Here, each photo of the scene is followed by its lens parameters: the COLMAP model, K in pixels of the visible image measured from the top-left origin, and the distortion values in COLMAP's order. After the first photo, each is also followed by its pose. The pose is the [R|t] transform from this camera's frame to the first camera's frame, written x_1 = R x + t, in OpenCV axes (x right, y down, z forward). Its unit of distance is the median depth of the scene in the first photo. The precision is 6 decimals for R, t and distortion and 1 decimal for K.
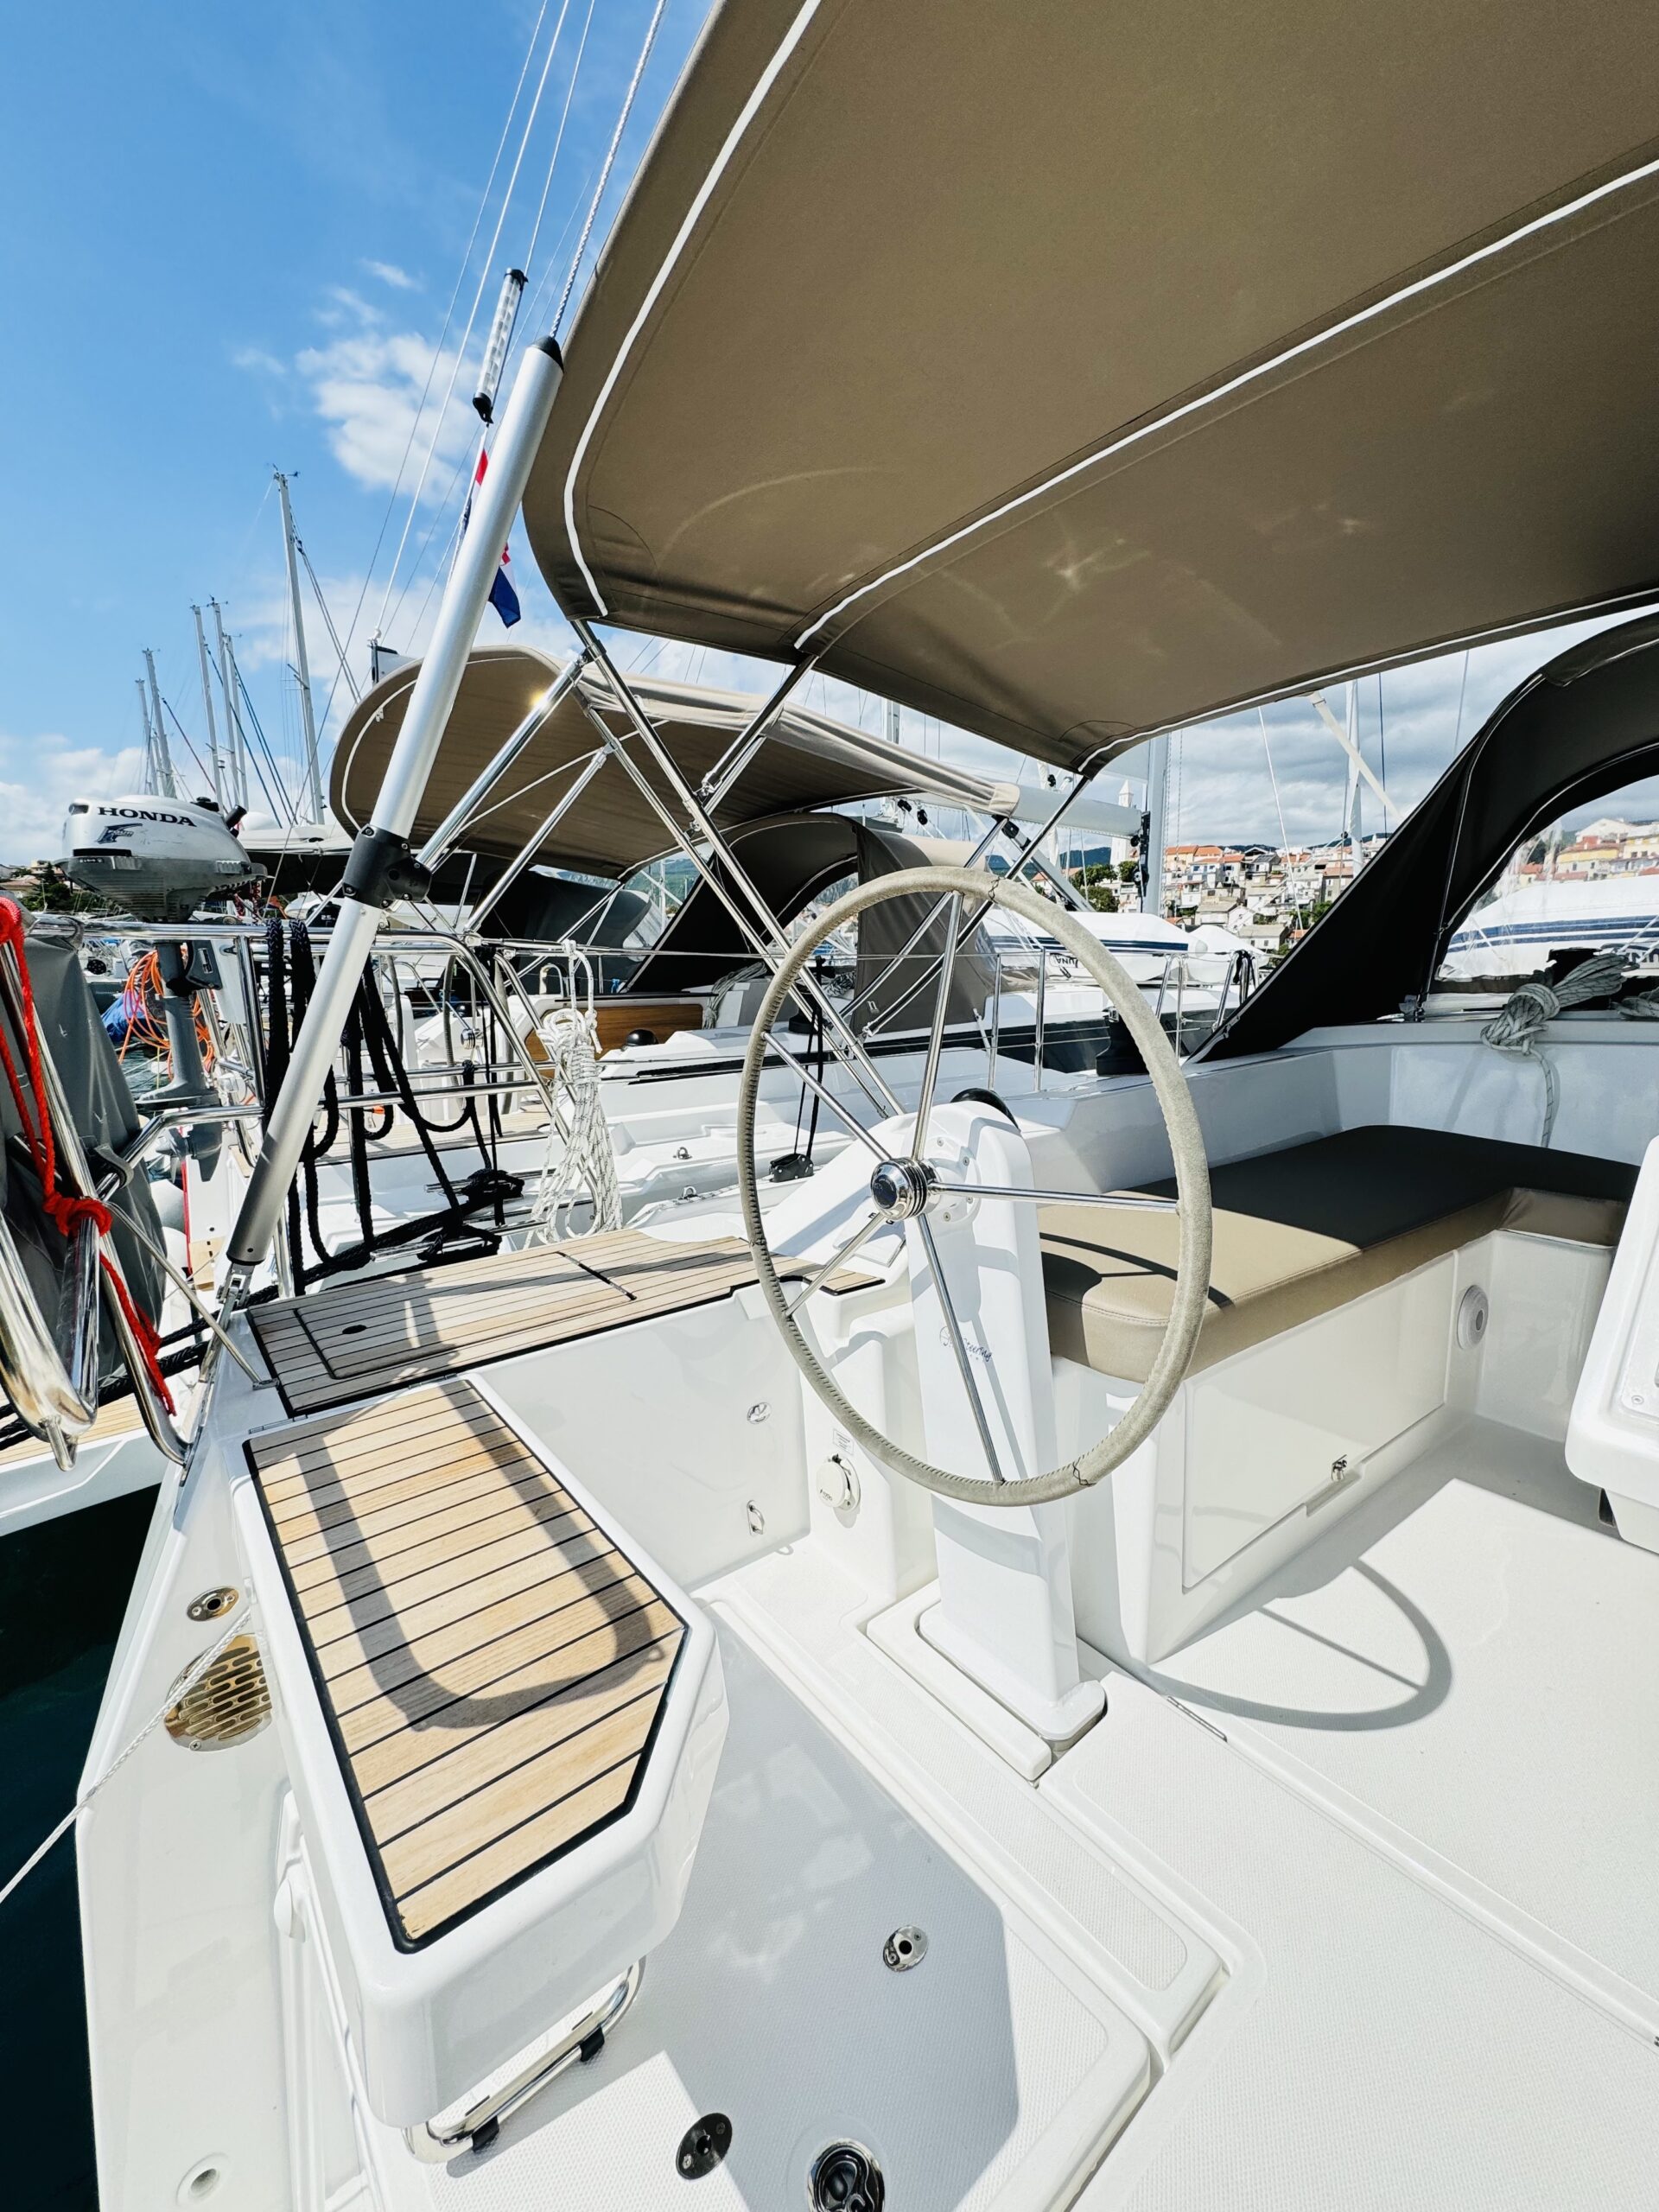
lens RADIAL K [[883.6, 0, 843.2], [0, 883.6, 1110.3], [0, 0, 1]] dist [0.000088, -0.000066]
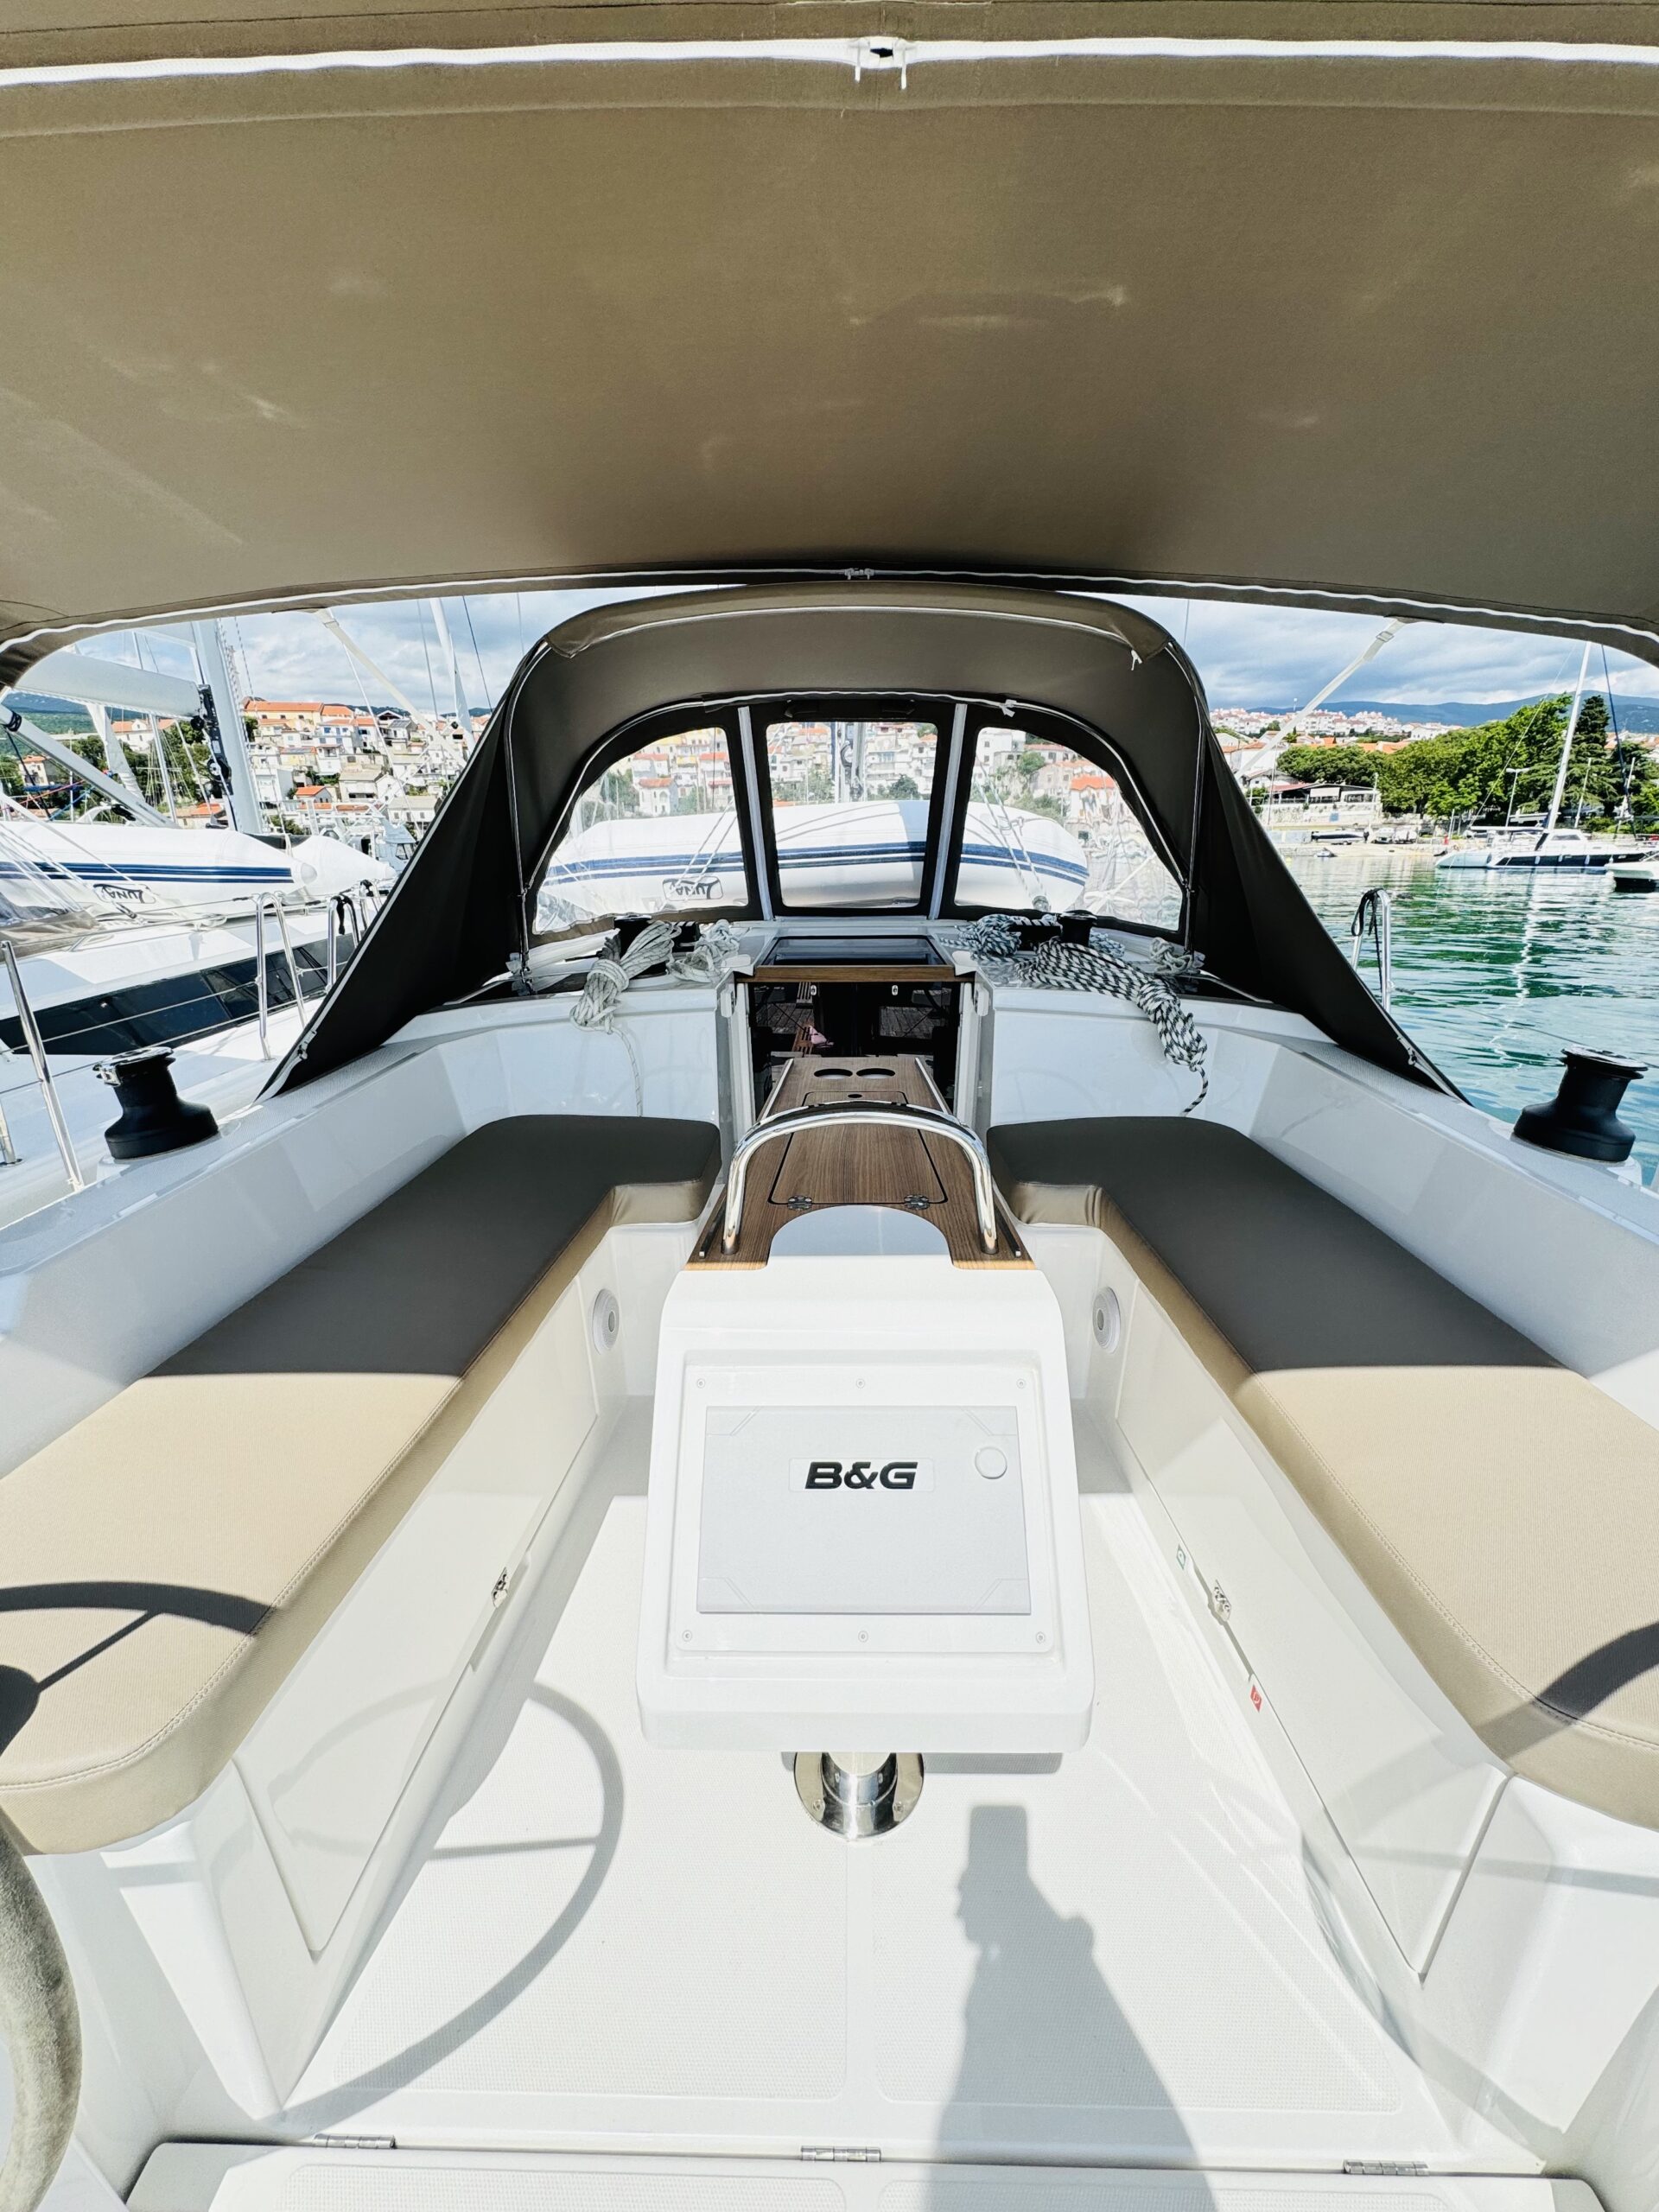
lens RADIAL K [[869.2, 0, 828.7], [0, 869.2, 1107.2], [0, 0, 1]] dist [-0.000480, -0.000212]
pose [[0.657558, -0.245061, 0.712434, 0.167066], [0.142134, 0.968991, 0.202124, -0.129808], [-0.739875, -0.031648, 0.672000, 0.102290]]
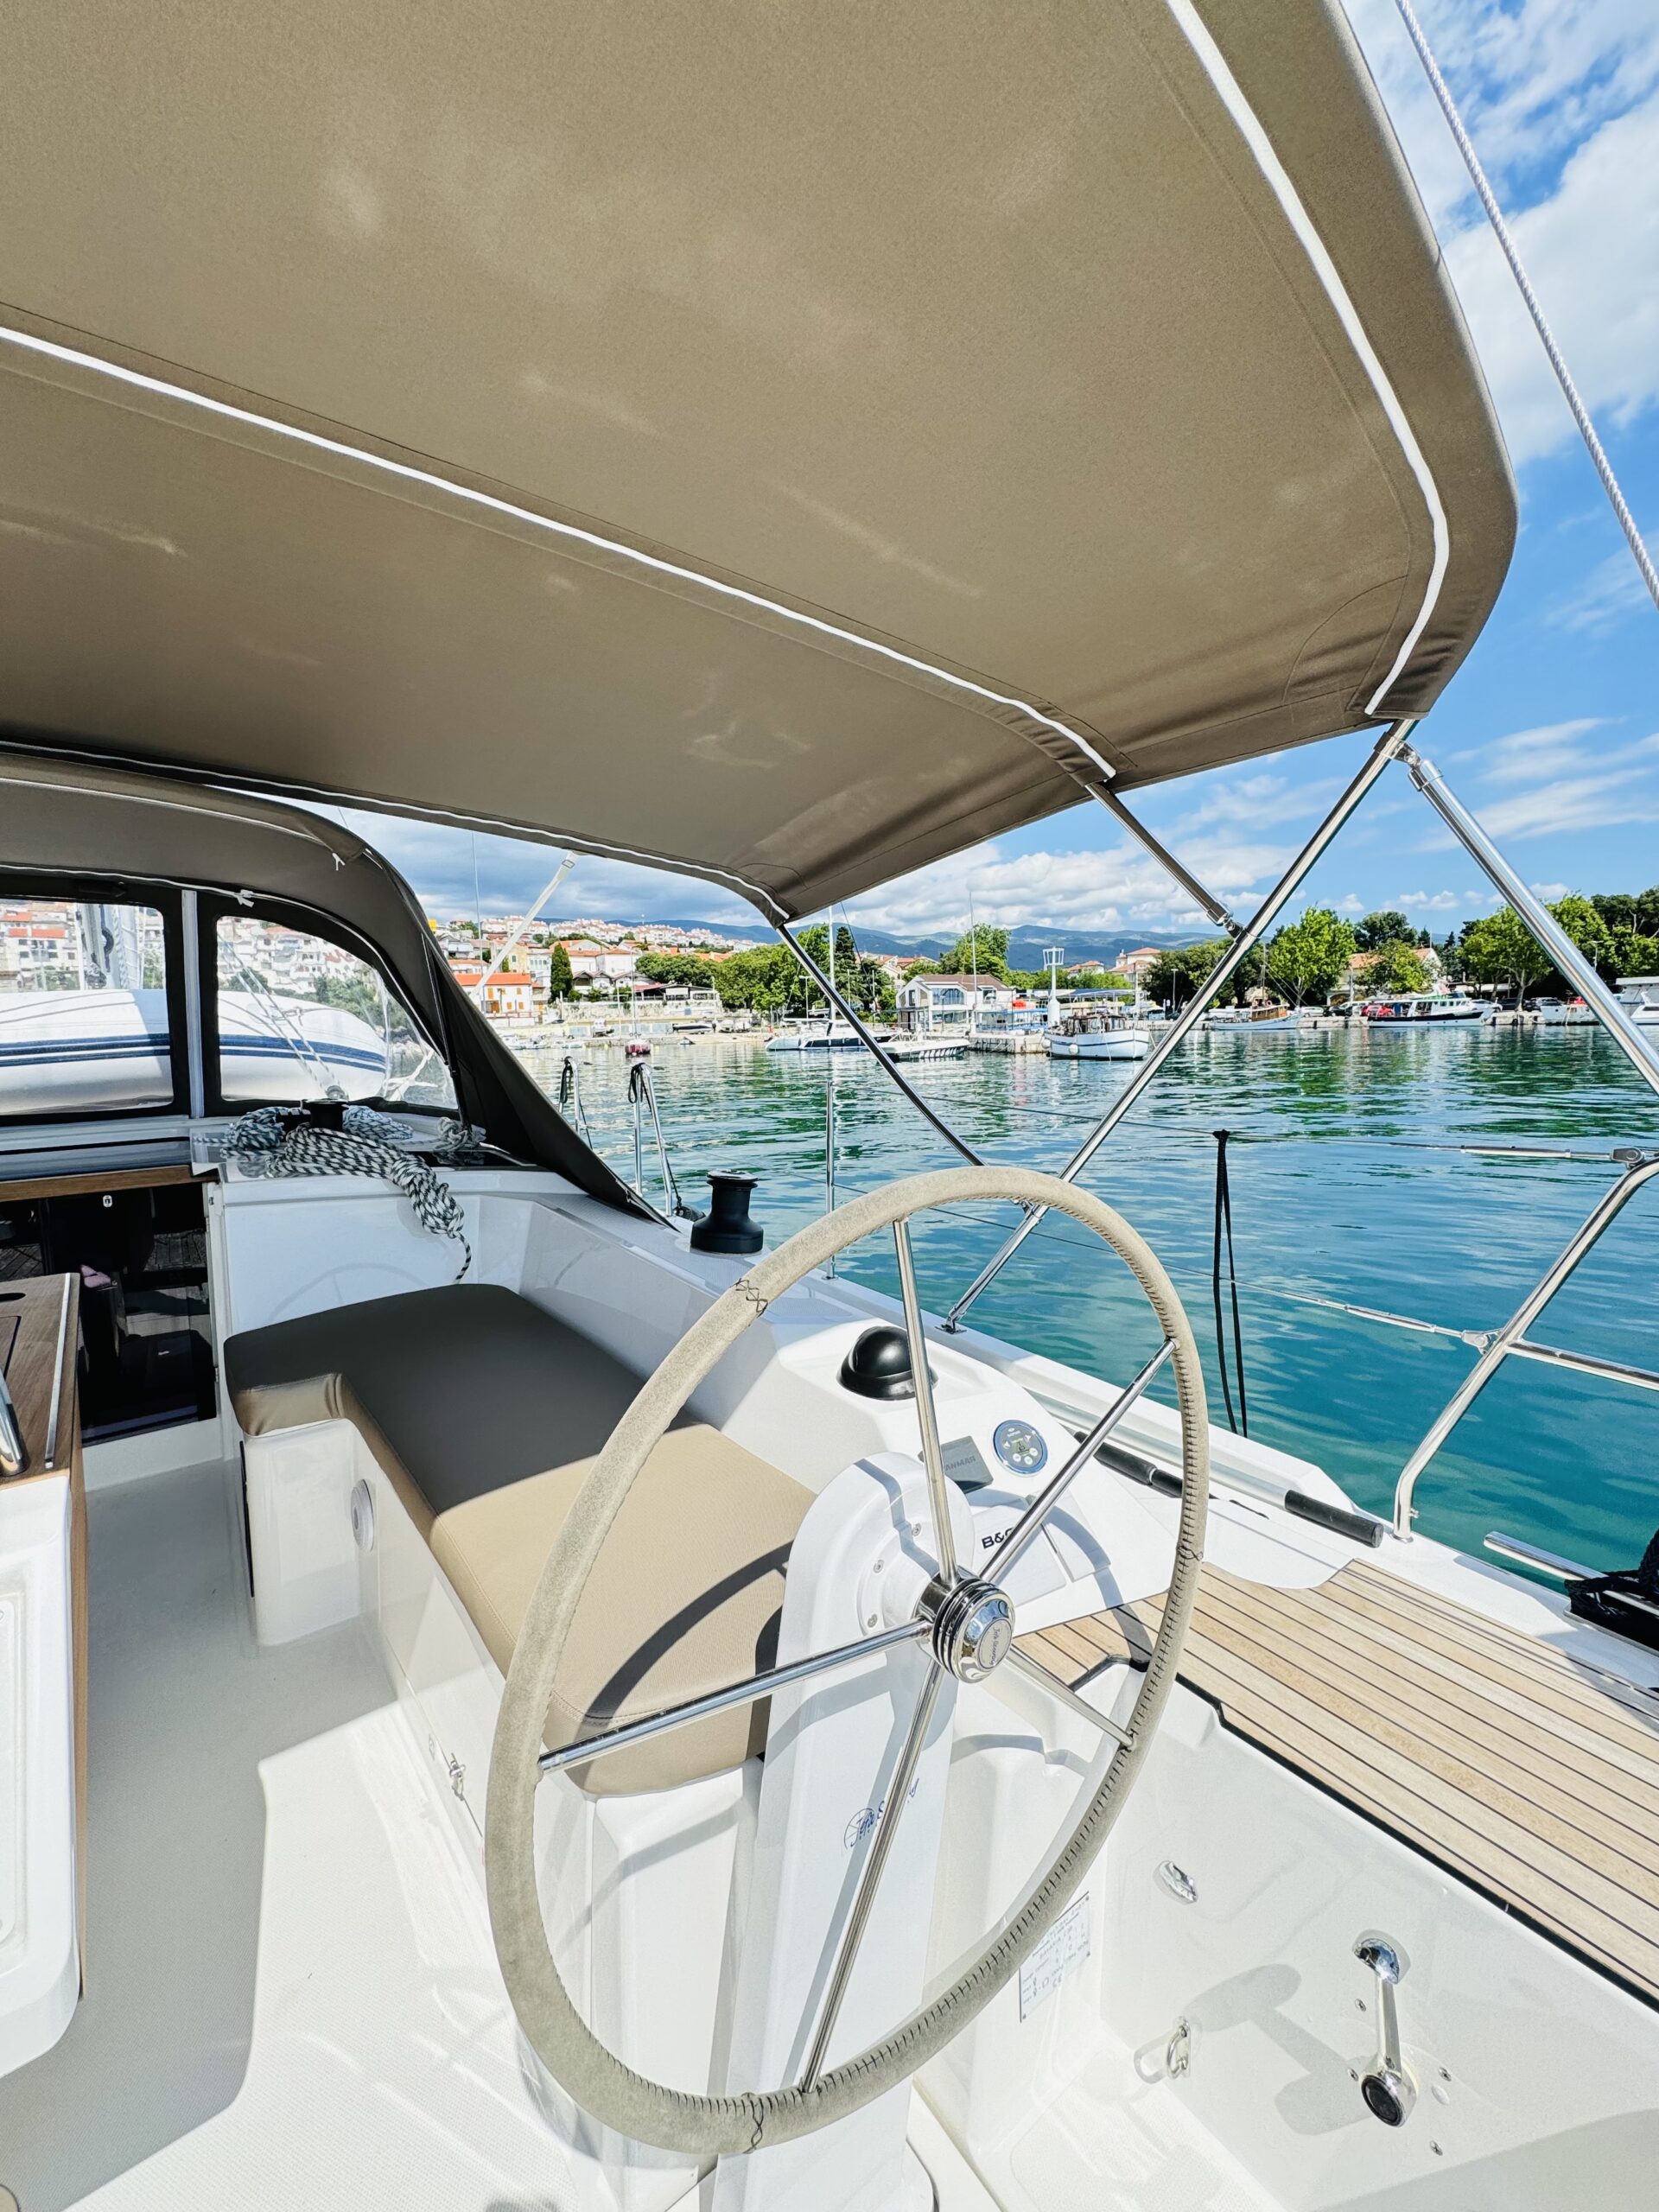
lens RADIAL K [[878.9, 0, 829.5], [0, 878.9, 1106.0], [0, 0, 1]] dist [-0.000916, -0.000468]
pose [[0.057610, -0.113732, 0.991840, 0.172146], [0.185725, 0.977368, 0.101285, -0.090348], [-0.980912, 0.178374, 0.077429, -0.058011]]
